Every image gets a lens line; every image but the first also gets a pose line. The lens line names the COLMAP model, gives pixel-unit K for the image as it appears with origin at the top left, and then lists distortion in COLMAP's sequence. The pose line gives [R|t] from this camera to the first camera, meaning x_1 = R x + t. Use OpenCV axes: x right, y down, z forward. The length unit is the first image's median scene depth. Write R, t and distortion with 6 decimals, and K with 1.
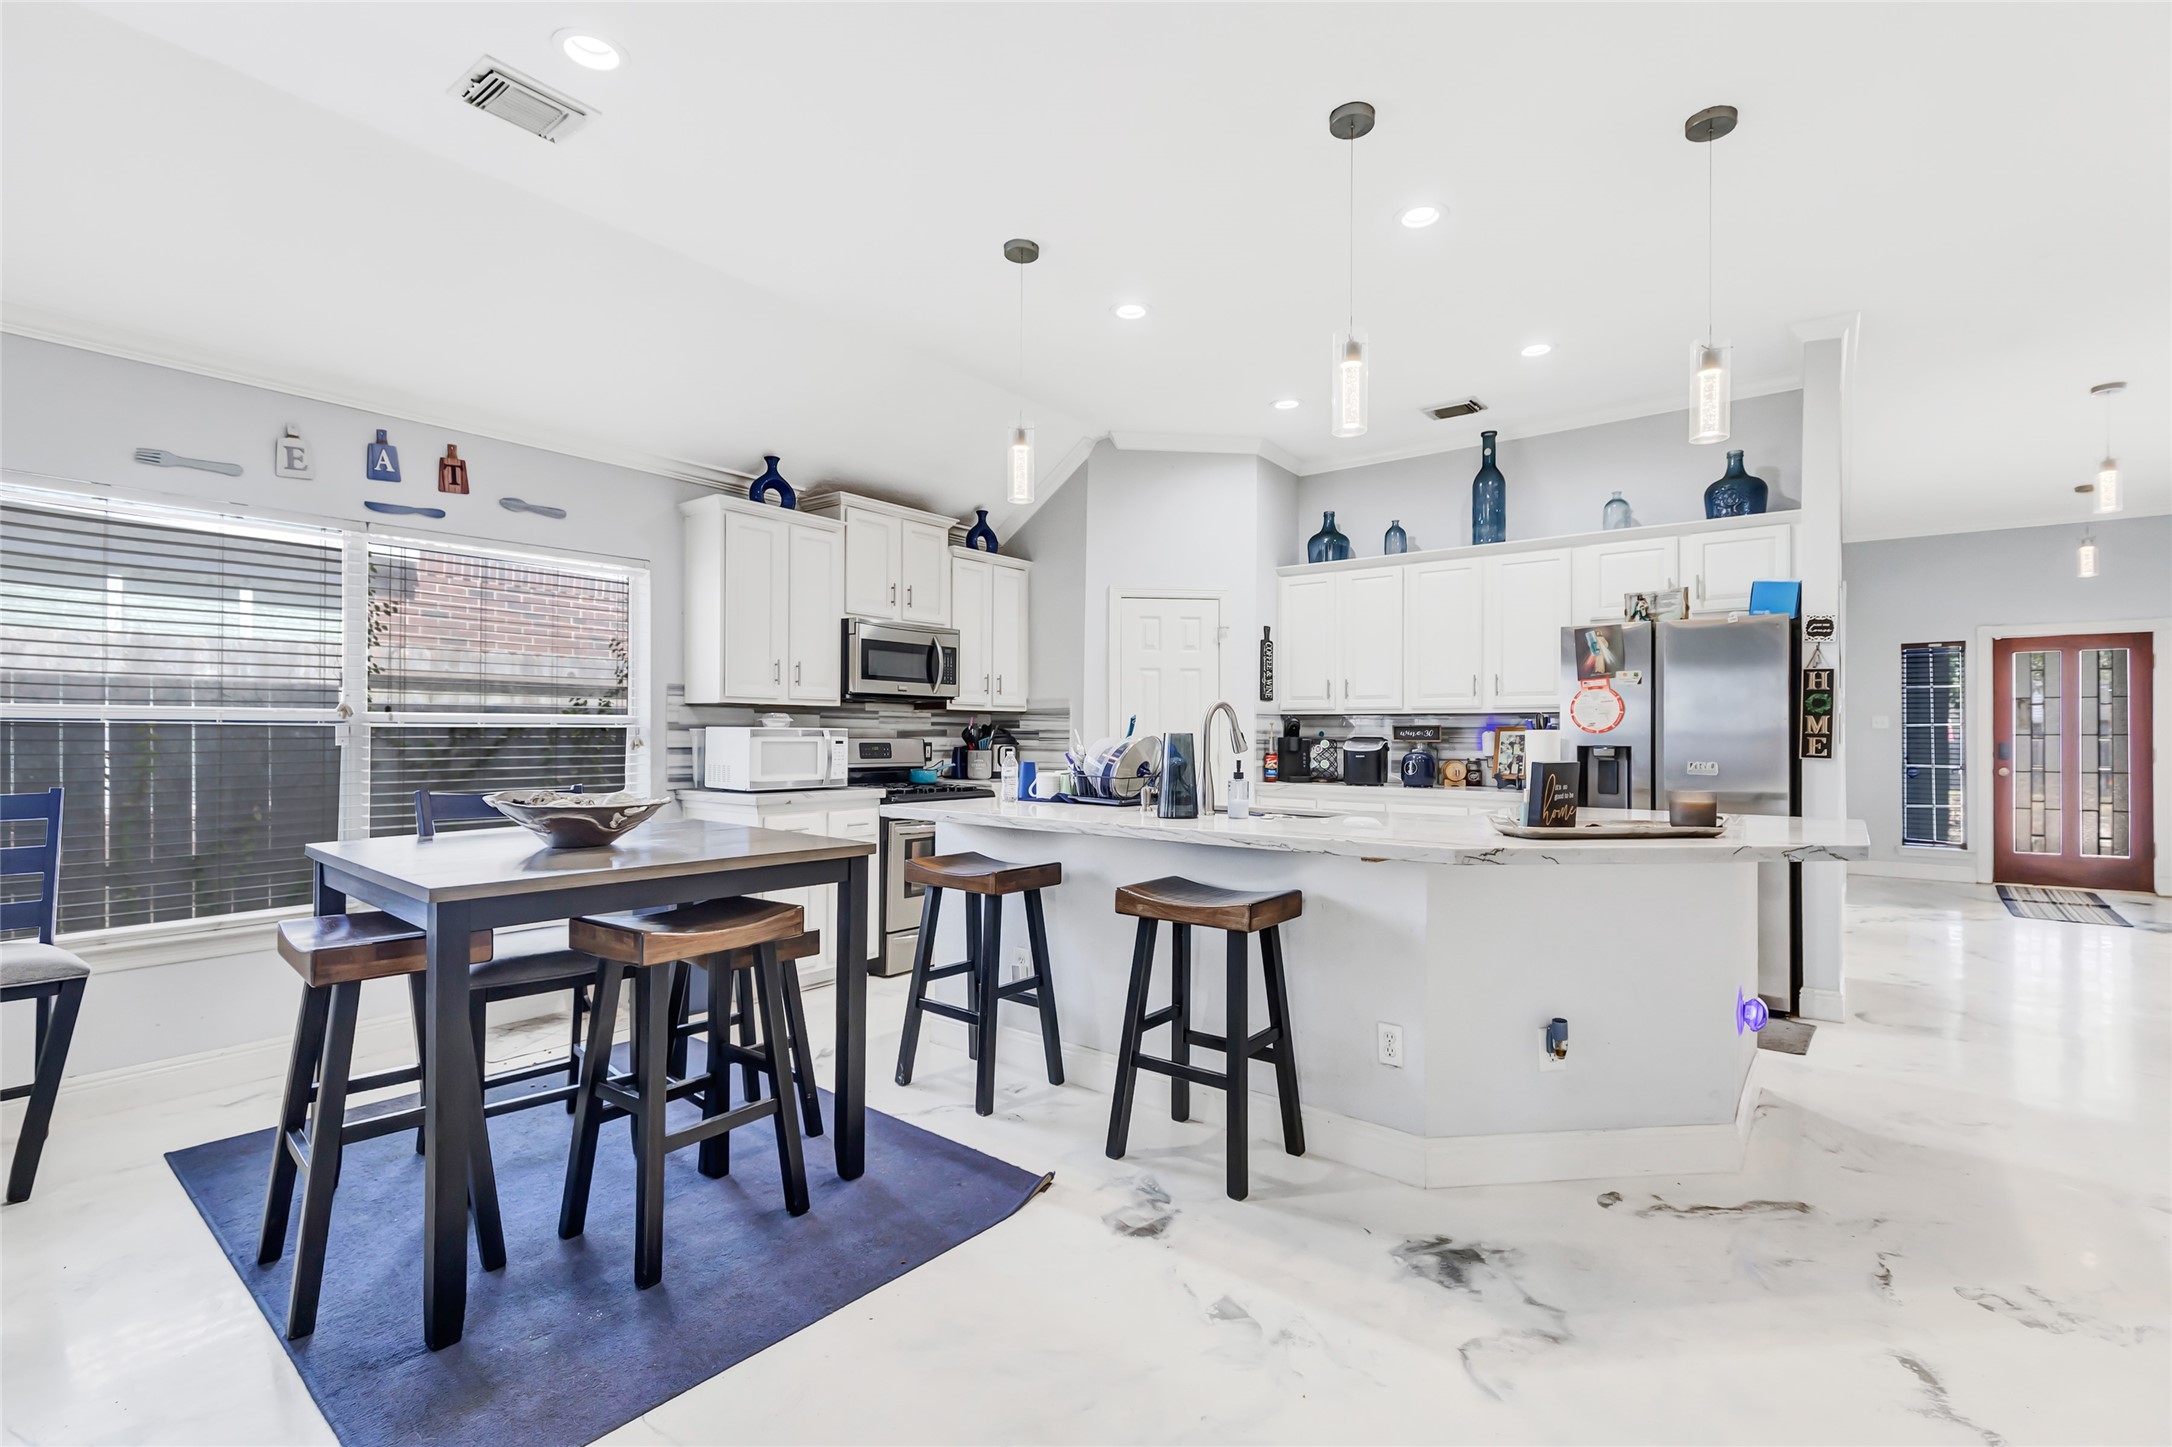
lens RADIAL K [[1003.2, 0, 1087.7], [0, 1003.2, 729.7], [0, 0, 1]] dist [0.002318, 0.001804]
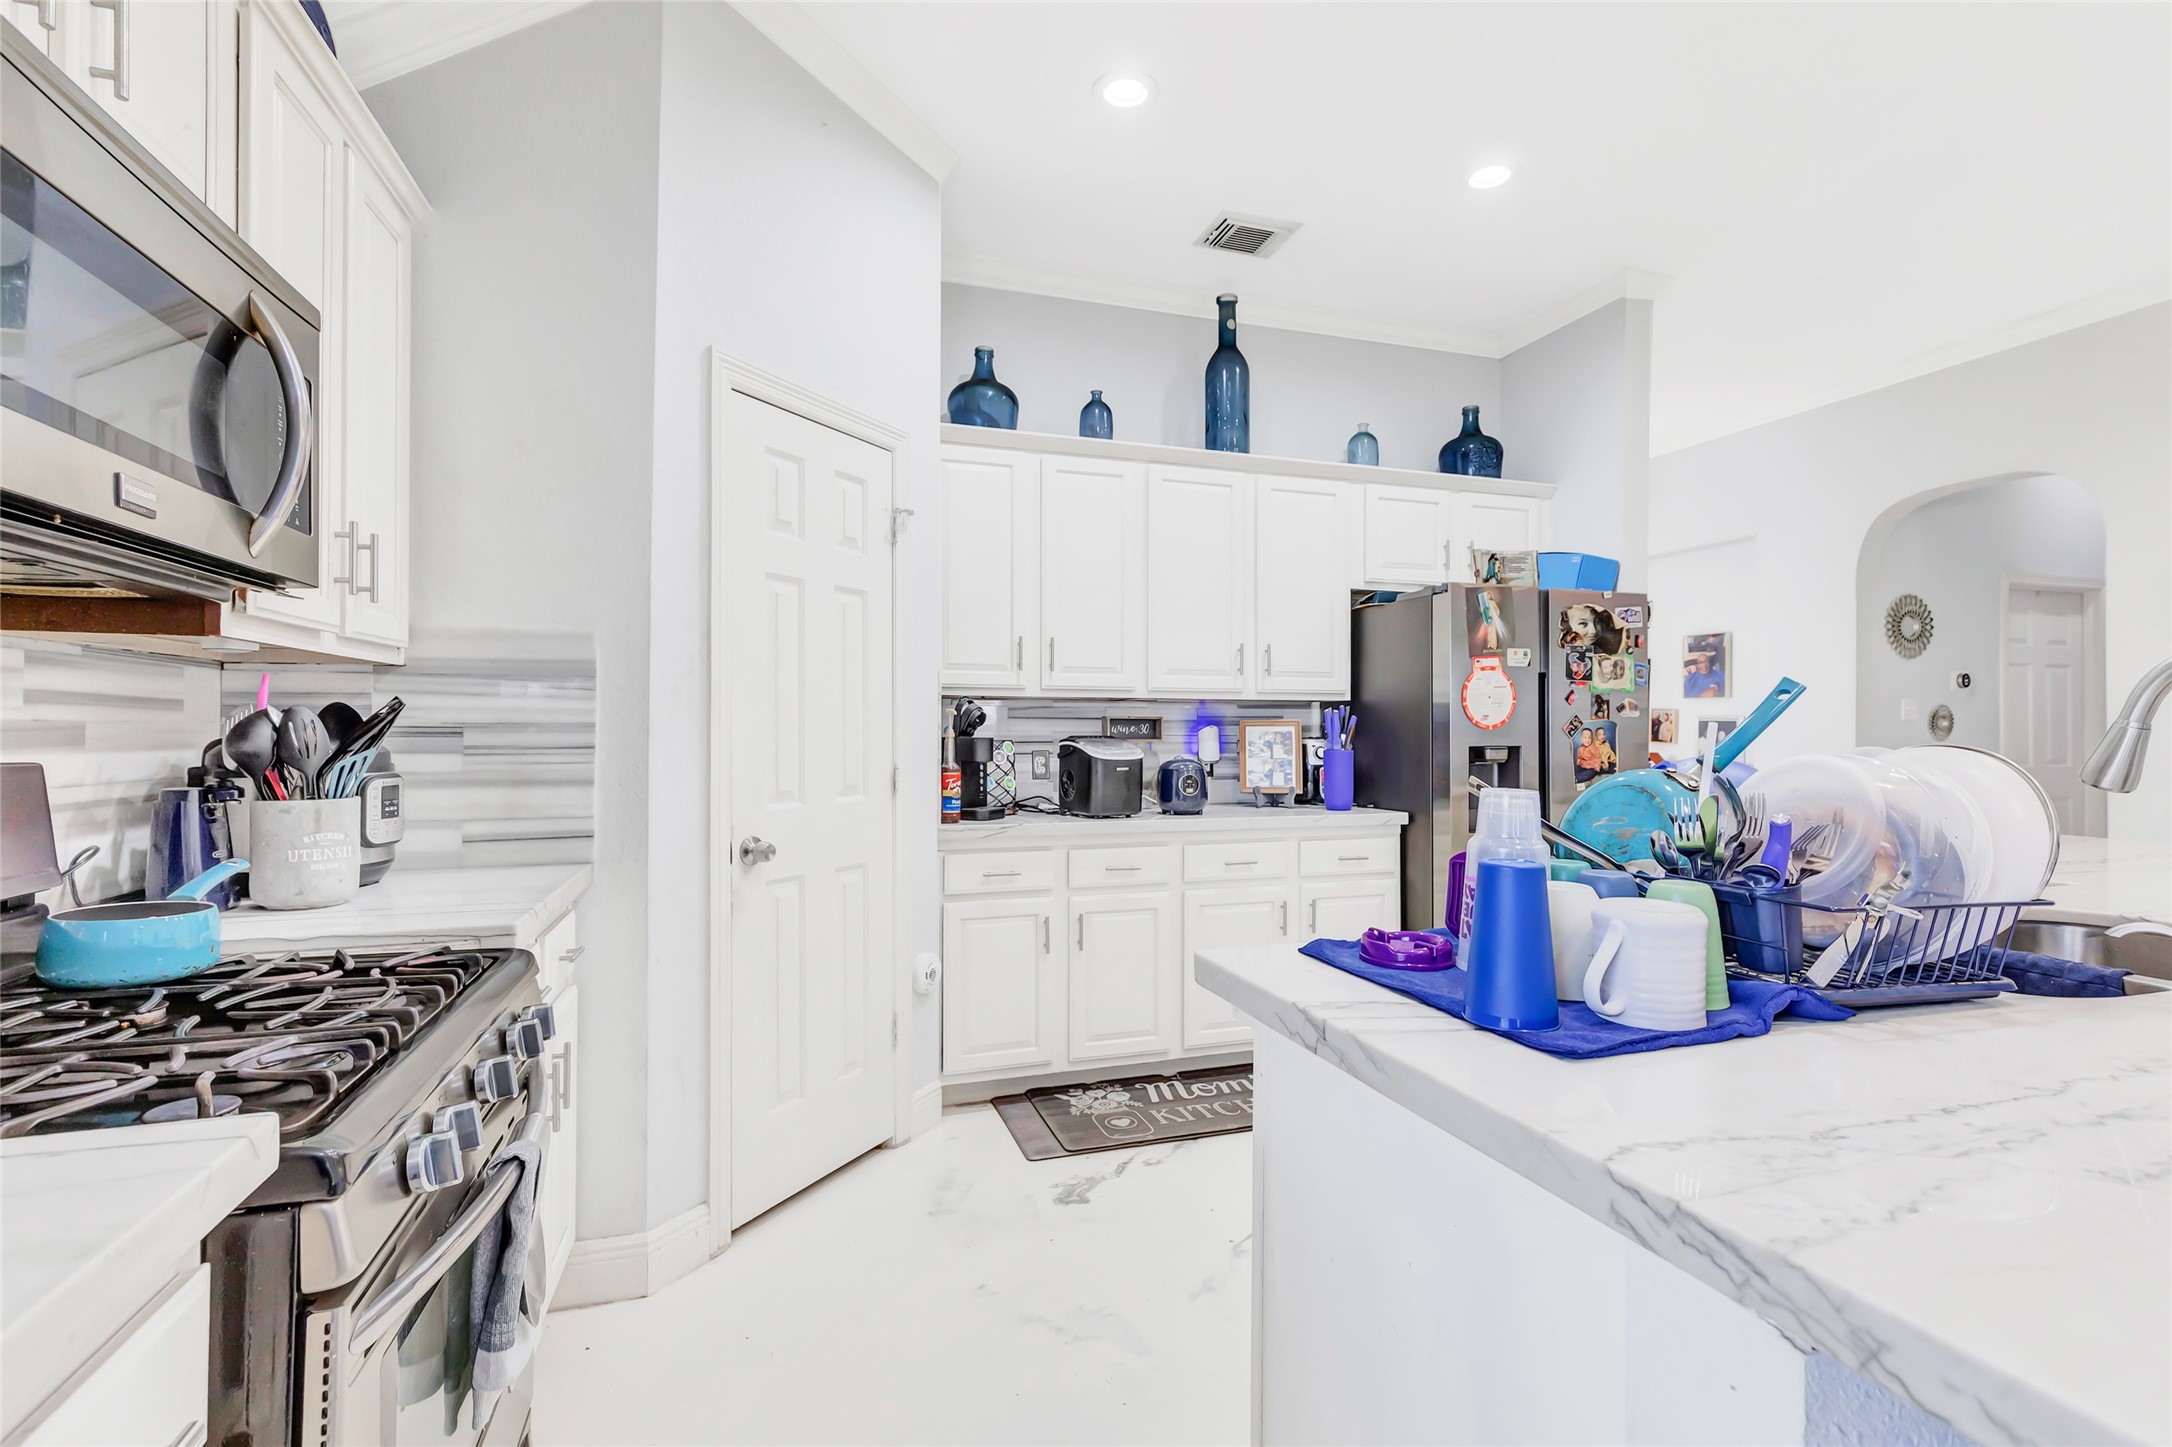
lens RADIAL K [[1003.2, 0, 1087.0], [0, 1003.2, 720.3], [0, 0, 1]] dist [0.002318, 0.001804]
pose [[0.549441, 0.003210, 0.835526, -0.238081], [-0.004345, 0.999990, -0.000984, -0.001137], [-0.835521, -0.003089, 0.549450, 0.712575]]
